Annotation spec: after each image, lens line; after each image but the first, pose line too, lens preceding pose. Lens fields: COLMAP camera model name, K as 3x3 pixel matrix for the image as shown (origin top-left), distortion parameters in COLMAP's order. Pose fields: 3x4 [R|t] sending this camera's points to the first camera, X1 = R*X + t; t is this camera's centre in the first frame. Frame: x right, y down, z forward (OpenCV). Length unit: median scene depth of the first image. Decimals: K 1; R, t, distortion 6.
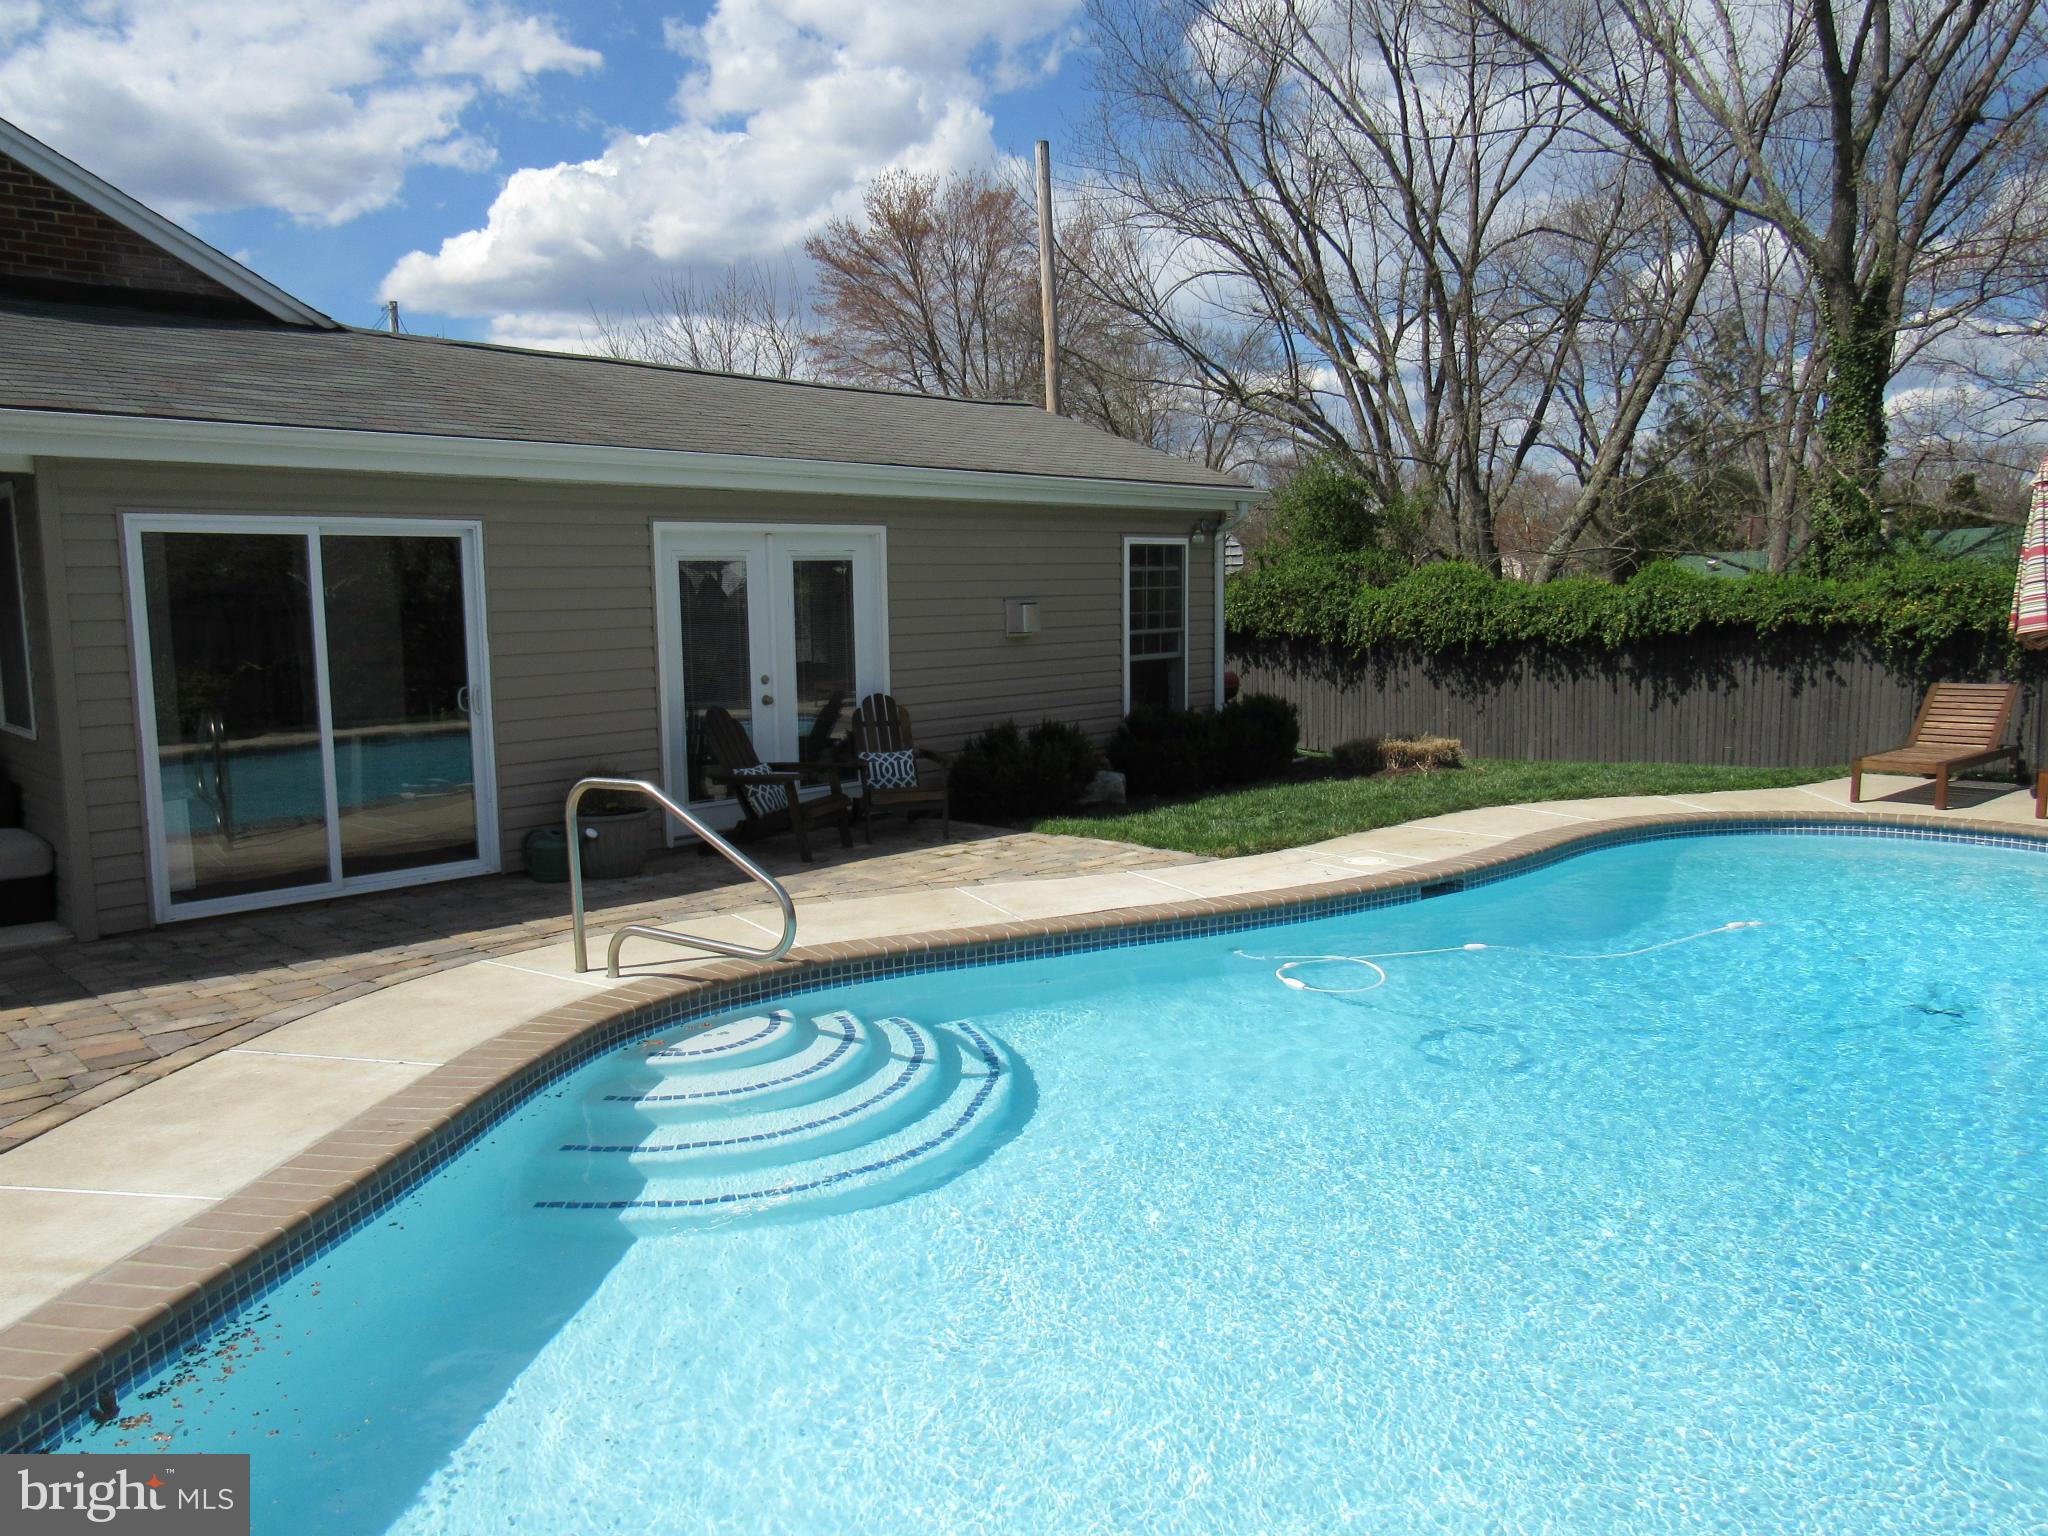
lens RADIAL K [[1564.1, 0, 1024.0], [0, 1564.1, 768.0], [0, 0, 1]] dist [-0.012825, -0.000444]
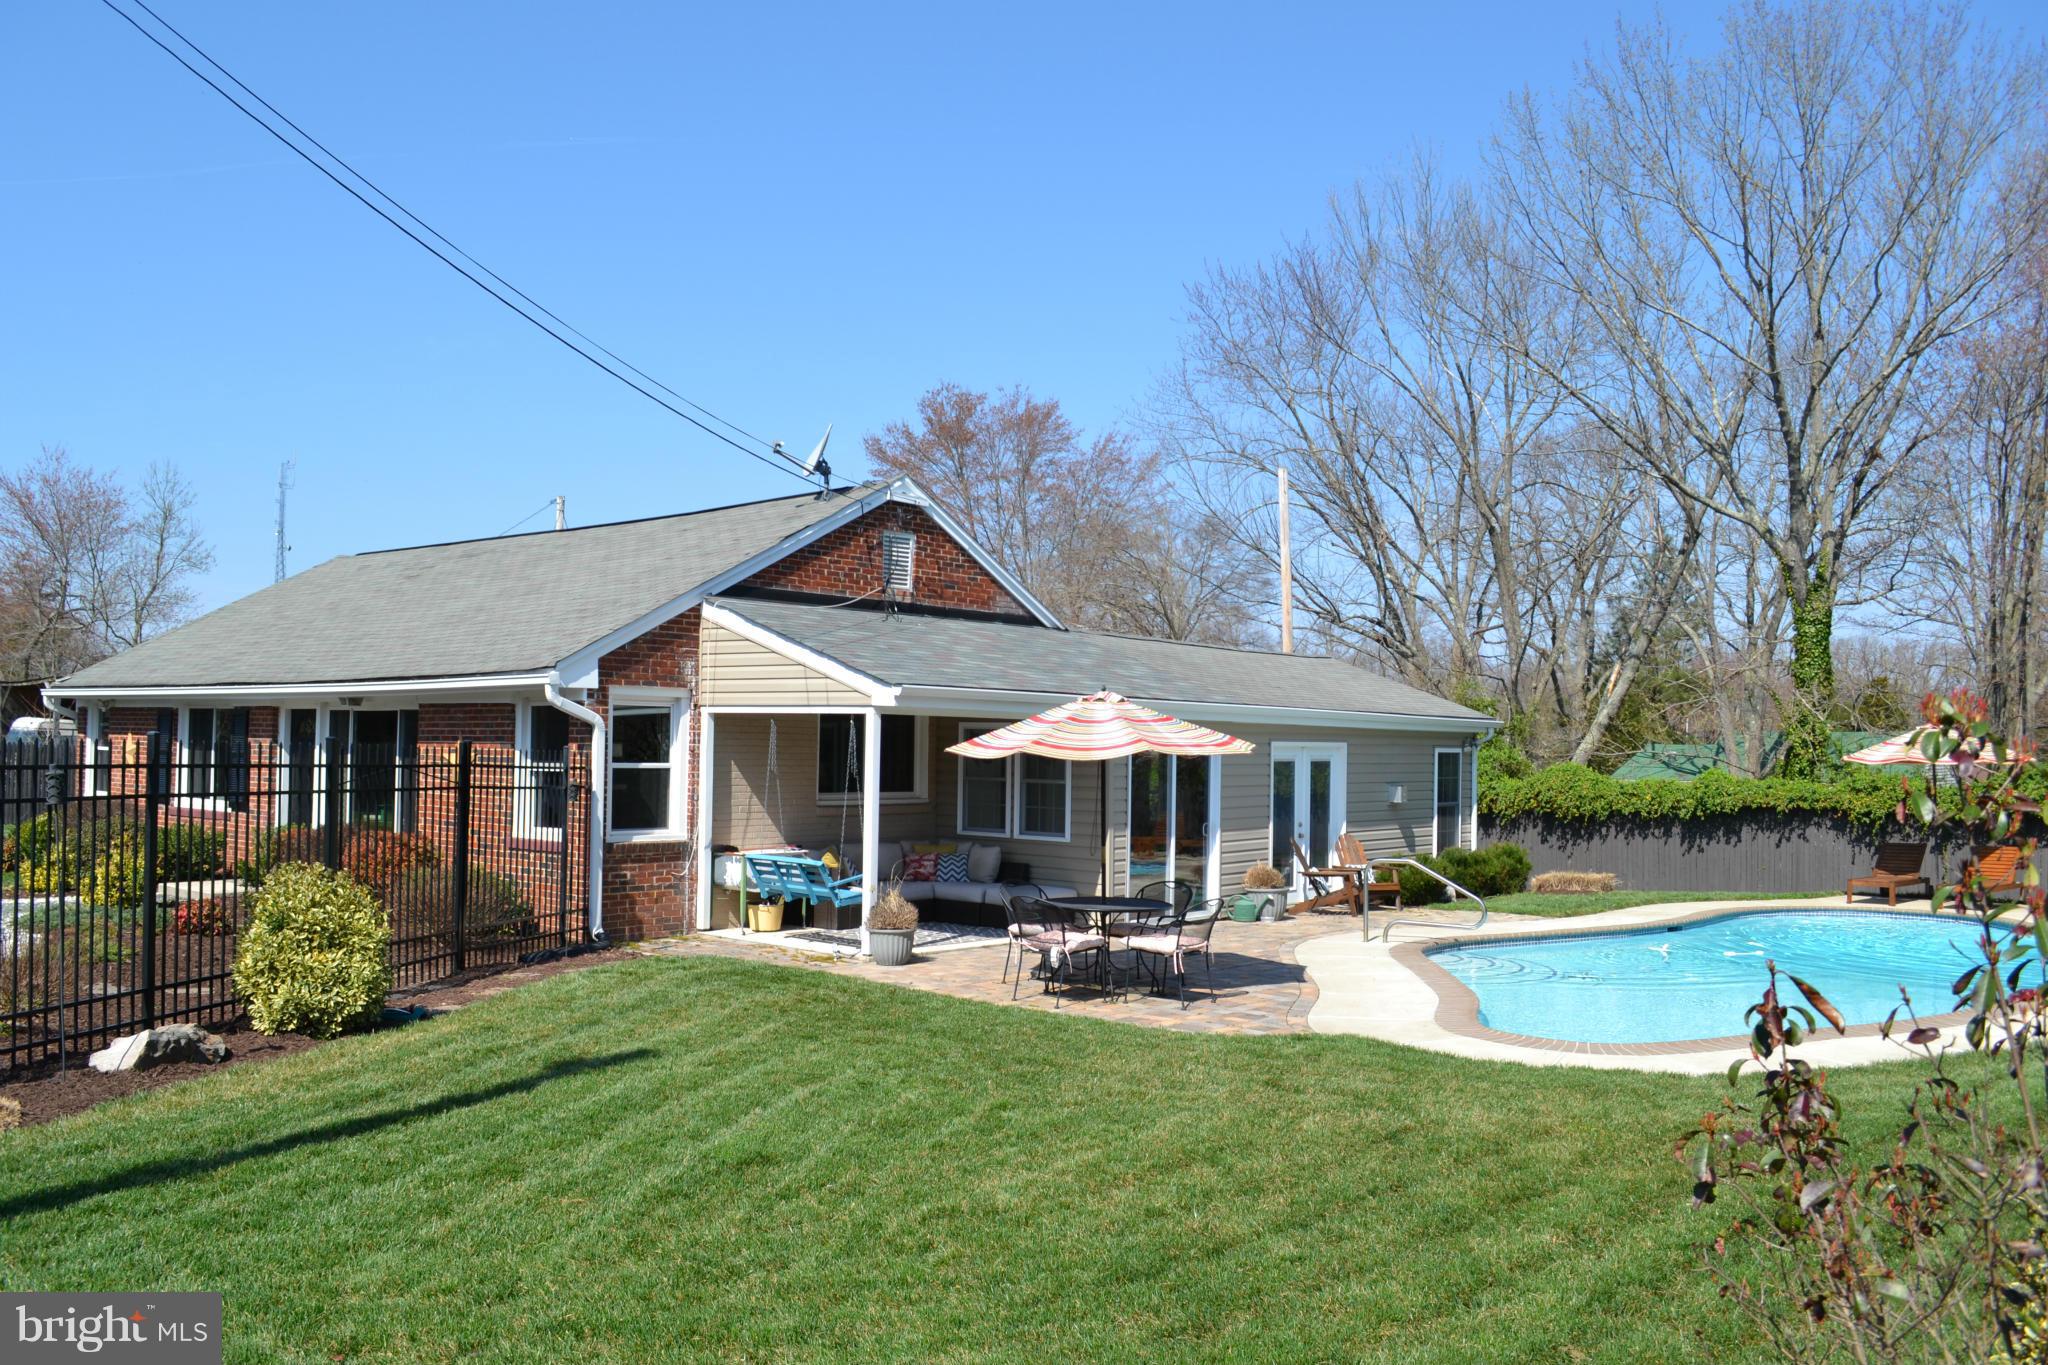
lens RADIAL K [[1640.5, 0, 1024.0], [0, 1640.5, 682.5], [0, 0, 1]] dist [-0.118144, 0.062654]
pose [[0.998384, 0.033020, 0.046253, -0.457819], [-0.025346, 0.987171, -0.157642, 0.071597], [-0.050865, 0.156215, 0.986412, -0.725549]]
